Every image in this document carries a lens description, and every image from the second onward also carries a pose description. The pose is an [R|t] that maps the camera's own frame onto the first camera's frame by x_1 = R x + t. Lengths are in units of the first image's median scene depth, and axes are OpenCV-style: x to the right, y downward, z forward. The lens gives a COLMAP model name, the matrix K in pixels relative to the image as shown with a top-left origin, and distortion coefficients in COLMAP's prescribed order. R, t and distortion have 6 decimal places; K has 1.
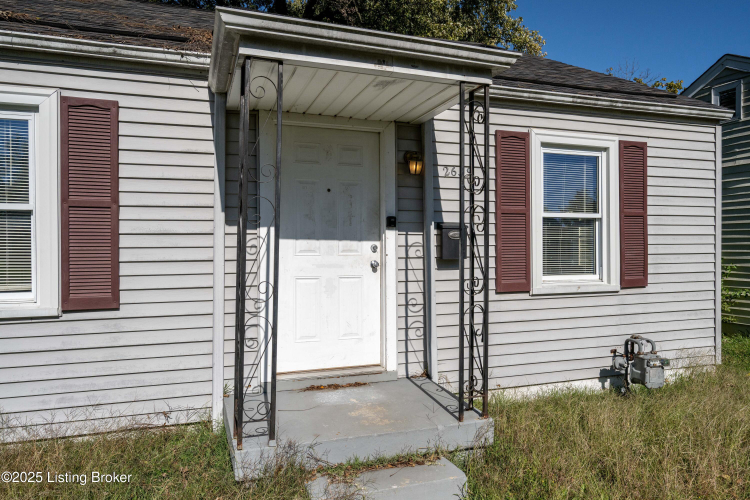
lens RADIAL K [[517.0, 0, 375.0], [0, 517.0, 250.0], [0, 0, 1]] dist [0.000413, 0.000343]
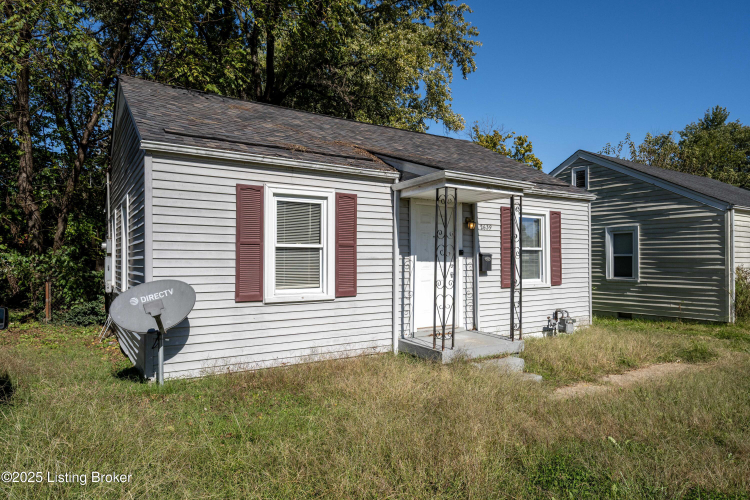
lens RADIAL K [[494.8, 0, 375.0], [0, 494.8, 250.0], [0, 0, 1]] dist [-0.003903, -0.000466]
pose [[0.964443, 0.008751, 0.264147, -0.776400], [-0.002027, 0.999667, -0.025718, -0.014127], [-0.264284, 0.024268, 0.964140, -0.745102]]
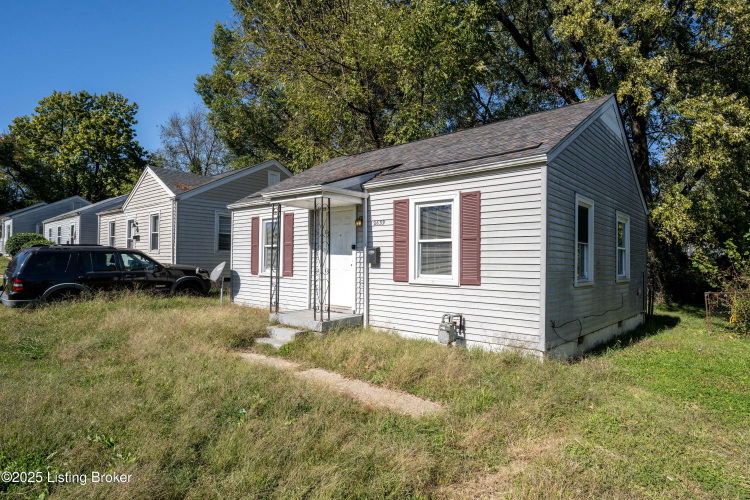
lens RADIAL K [[432.4, 0, 375.0], [0, 432.4, 250.0], [0, 0, 1]] dist [0.004400, 0.000188]
pose [[0.464023, -0.003328, -0.885817, 1.783276], [0.001744, 0.999994, -0.002843, -0.035037], [0.885822, -0.000225, 0.464026, 0.156991]]
